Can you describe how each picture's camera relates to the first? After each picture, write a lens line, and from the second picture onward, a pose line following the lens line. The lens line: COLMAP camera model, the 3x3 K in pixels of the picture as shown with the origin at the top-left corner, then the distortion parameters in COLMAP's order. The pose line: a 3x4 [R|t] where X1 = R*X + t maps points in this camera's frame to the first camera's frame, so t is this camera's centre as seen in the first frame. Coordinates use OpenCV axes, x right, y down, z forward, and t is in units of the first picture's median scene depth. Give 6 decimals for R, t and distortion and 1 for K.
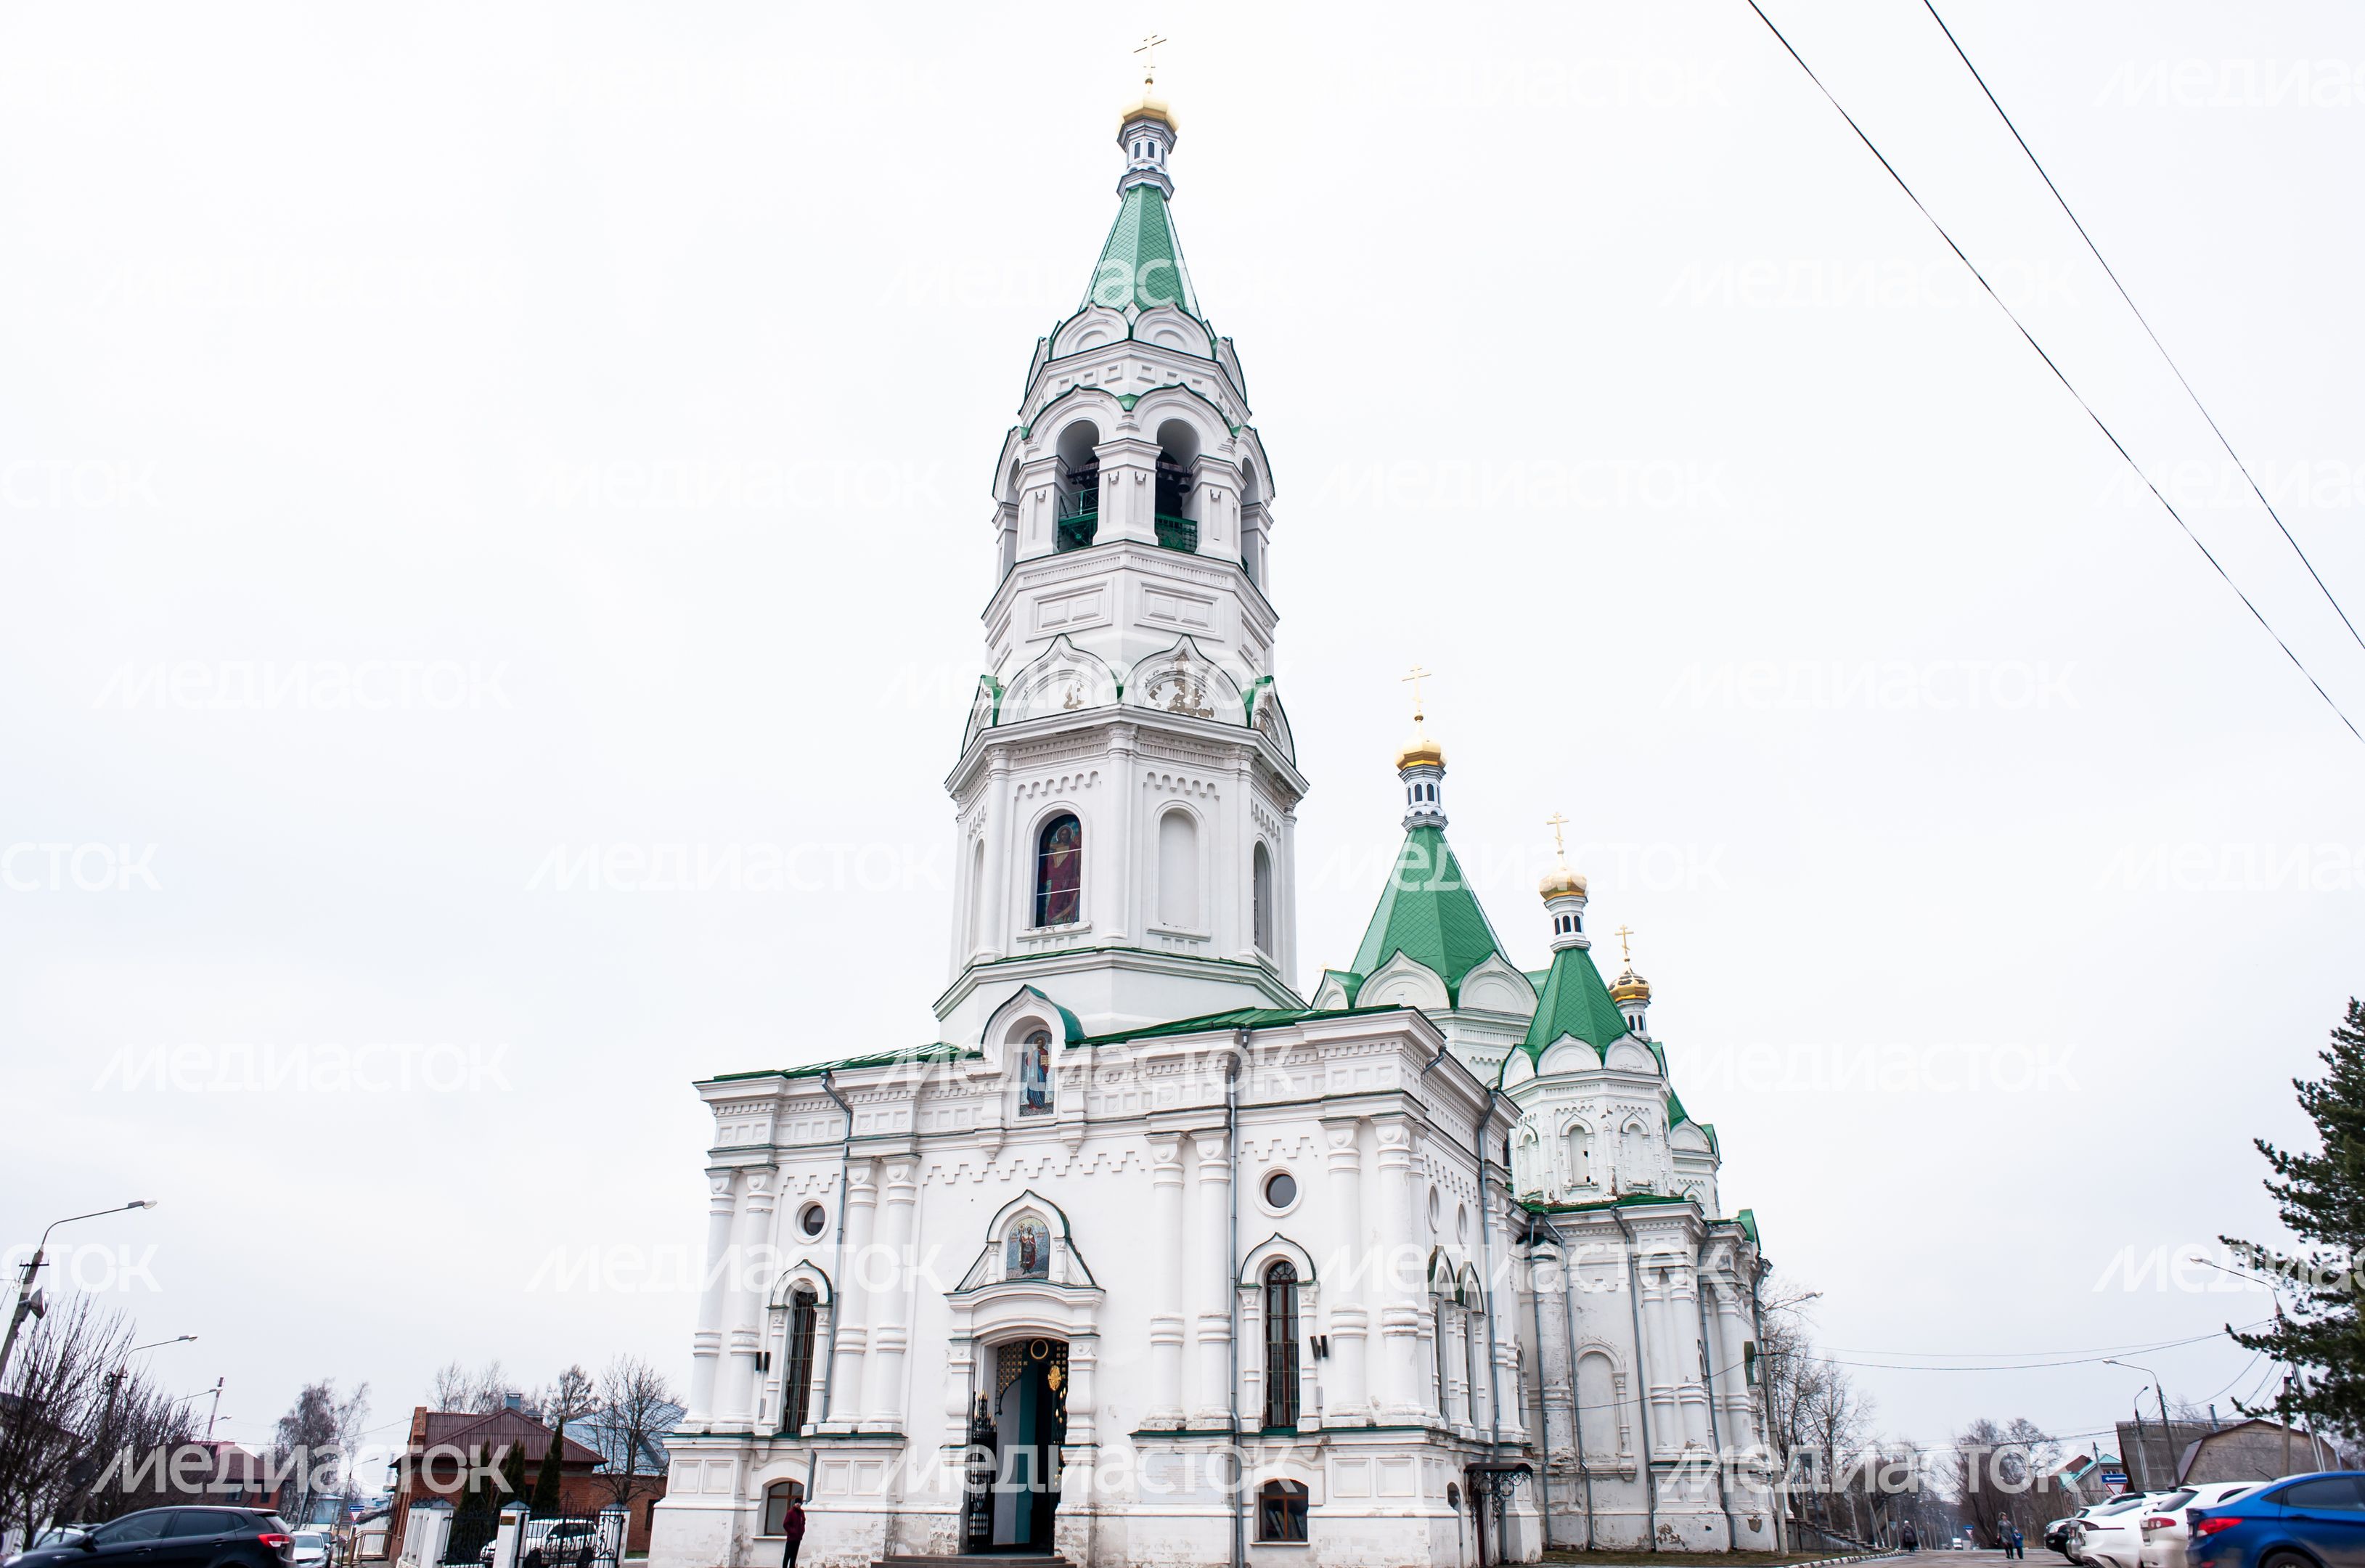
lens RADIAL K [[1656.2, 0, 1173.8], [0, 1656.2, 787.4], [0, 0, 1]] dist [-0.058873, 0.037824]
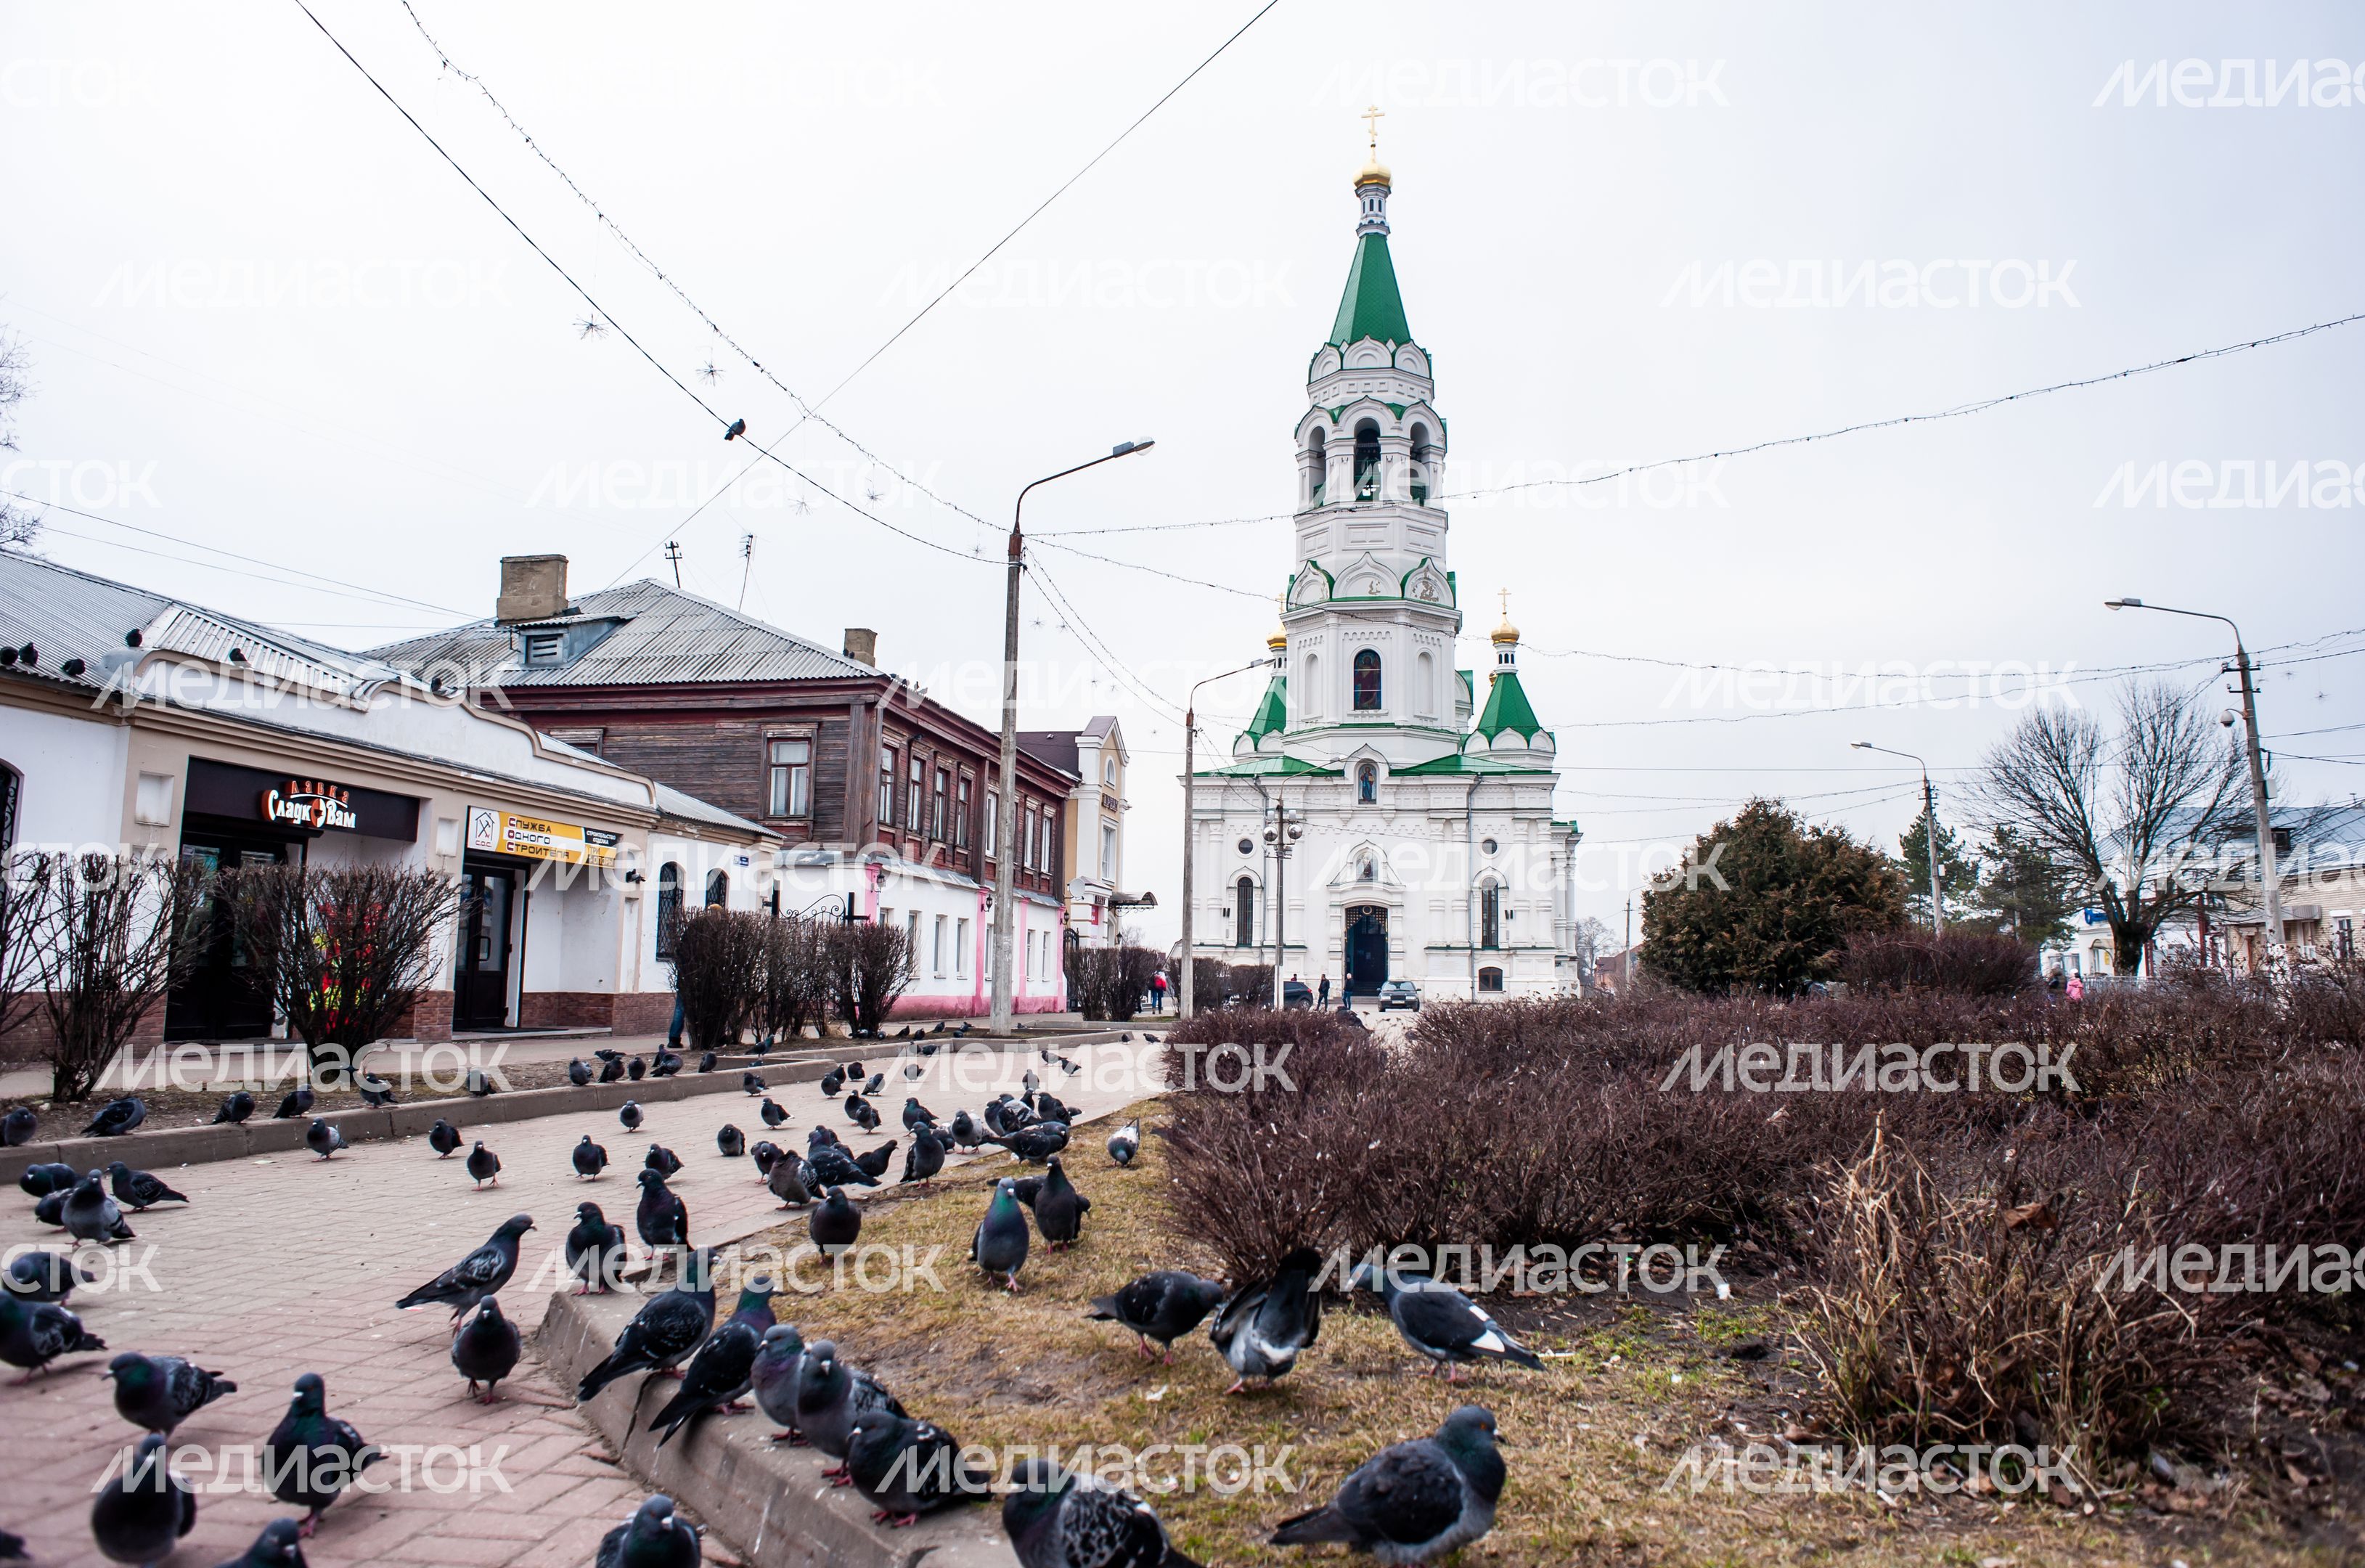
lens RADIAL K [[1656.2, 0, 1186.0], [0, 1656.2, 774.1], [0, 0, 1]] dist [-0.058873, 0.037824]
pose [[0.970692, 0.036672, 0.237514, -0.783334], [-0.102825, 0.956636, 0.272533, -0.378832], [-0.217220, -0.288968, 0.932369, -0.883641]]
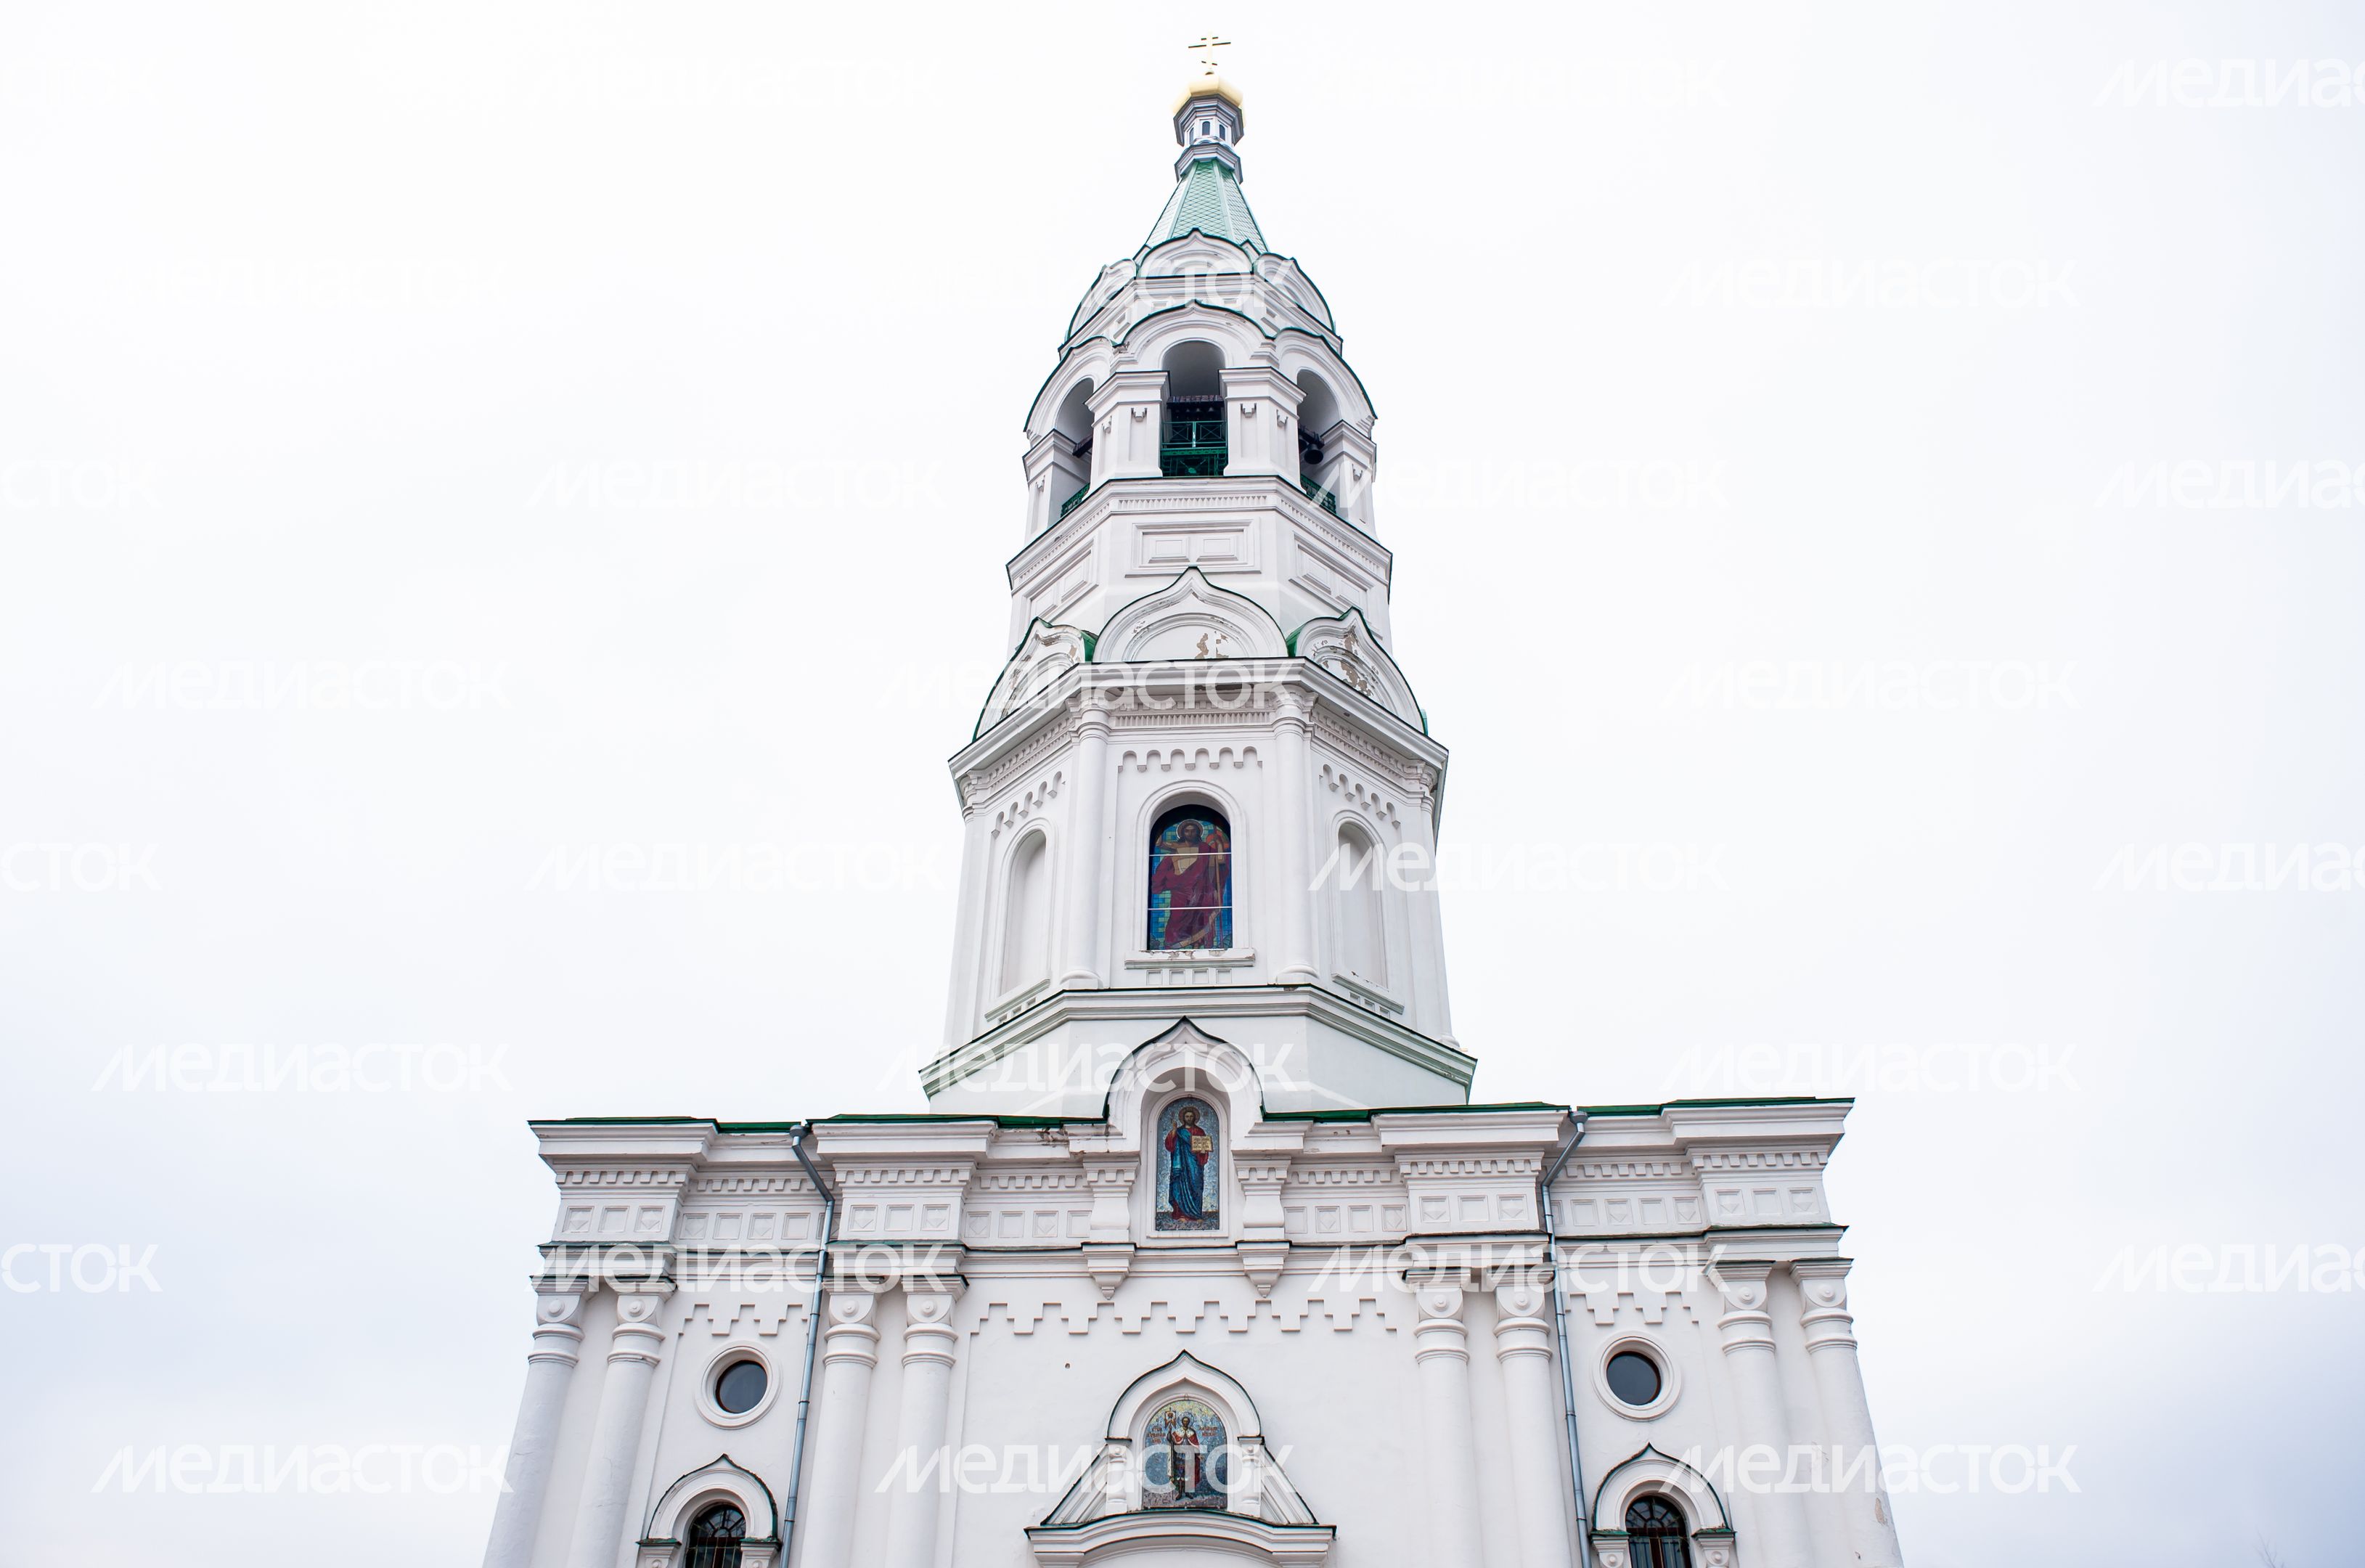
lens RADIAL K [[1656.2, 0, 1194.0], [0, 1656.2, 783.3], [0, 0, 1]] dist [-0.058873, 0.037824]
pose [[0.938641, 0.199876, 0.281073, -0.270736], [-0.136654, 0.963784, -0.229010, 0.171670], [-0.316668, 0.176548, 0.931962, 0.394896]]
